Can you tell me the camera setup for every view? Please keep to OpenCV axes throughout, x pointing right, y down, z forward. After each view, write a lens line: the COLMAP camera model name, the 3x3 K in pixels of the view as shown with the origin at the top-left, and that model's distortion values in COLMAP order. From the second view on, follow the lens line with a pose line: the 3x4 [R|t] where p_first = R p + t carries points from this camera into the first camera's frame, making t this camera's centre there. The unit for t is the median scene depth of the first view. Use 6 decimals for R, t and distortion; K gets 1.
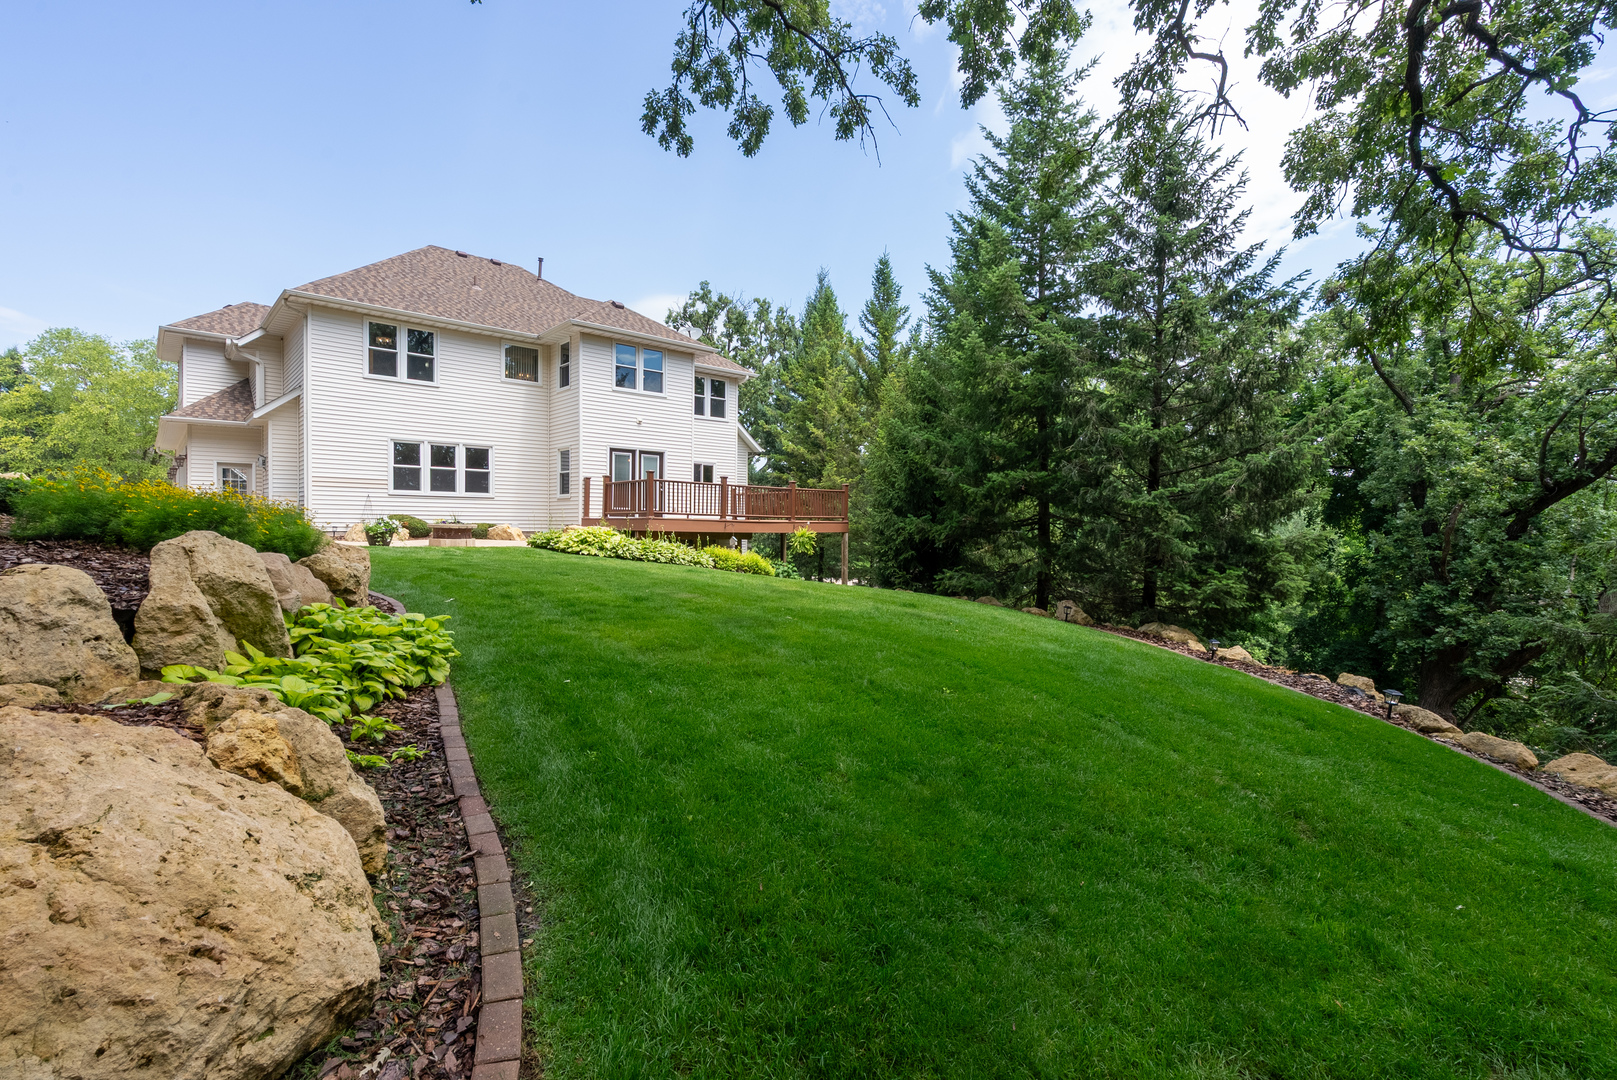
lens RADIAL K [[736.5, 0, 801.0], [0, 736.5, 540.4], [0, 0, 1]] dist [-0.001240, 0.000119]
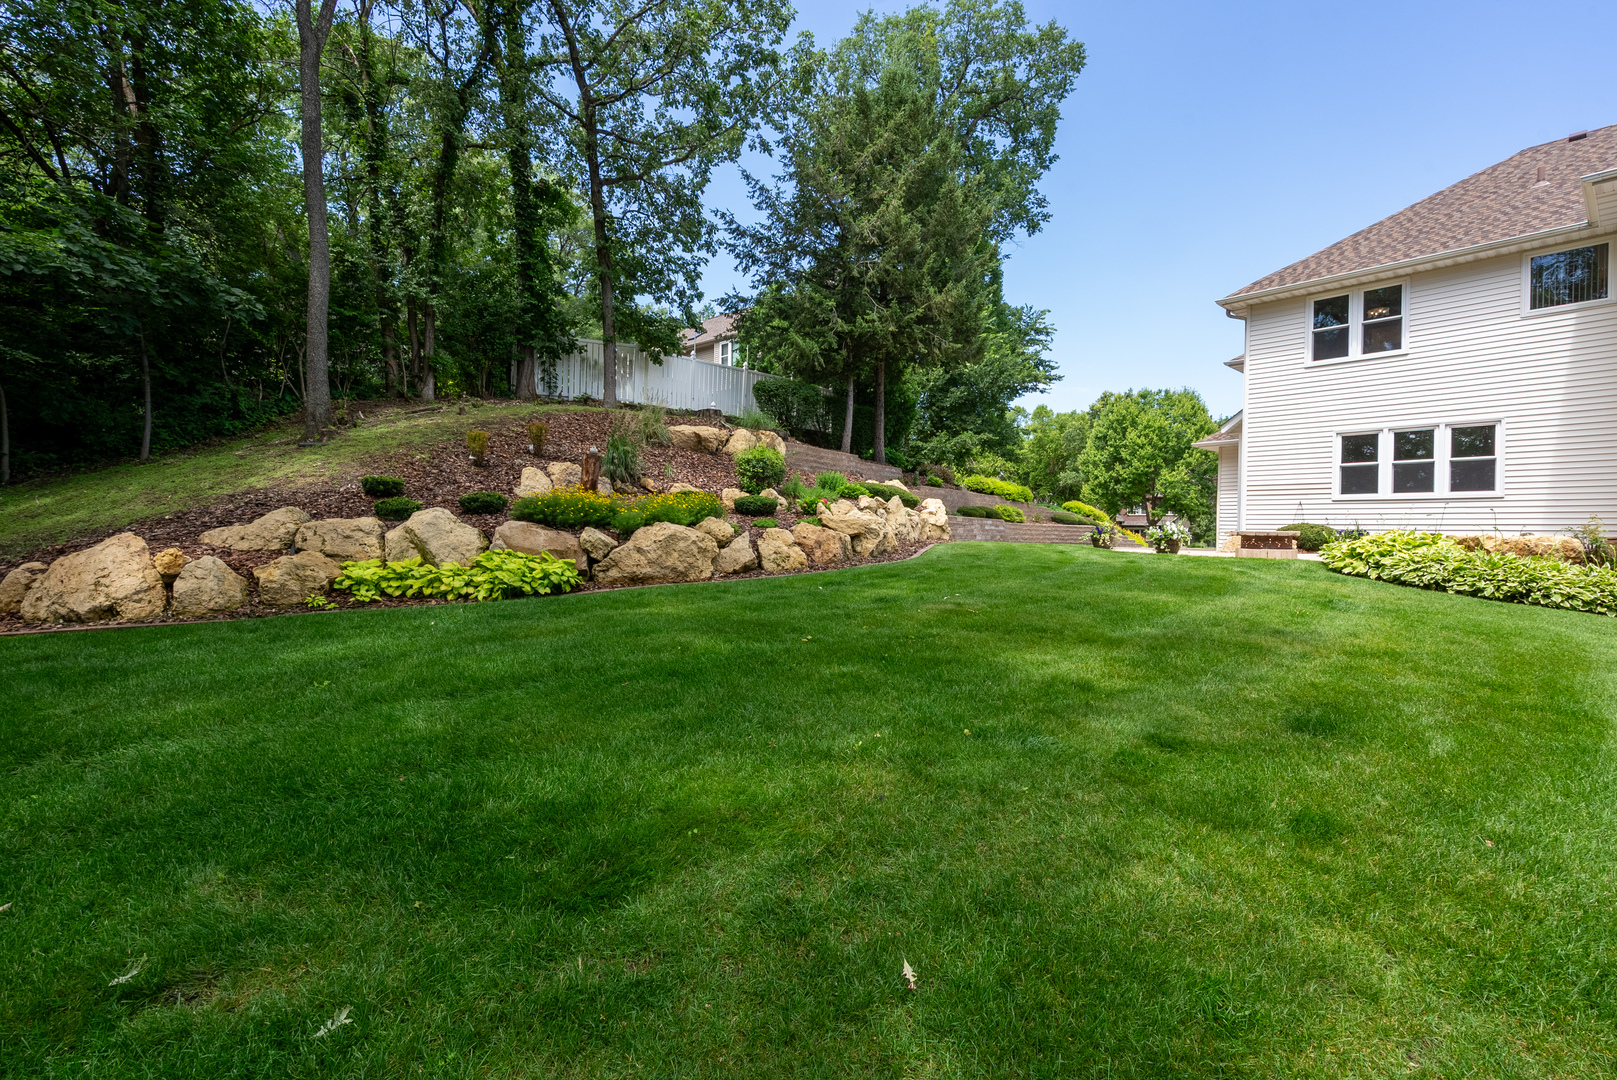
lens RADIAL K [[736.5, 0, 802.7], [0, 736.5, 537.3], [0, 0, 1]] dist [-0.001240, 0.000119]
pose [[-0.021413, -0.007576, -0.999742, 0.262193], [-0.040881, 0.999142, -0.006695, 0.008513], [0.998935, 0.040727, -0.021704, 0.399584]]
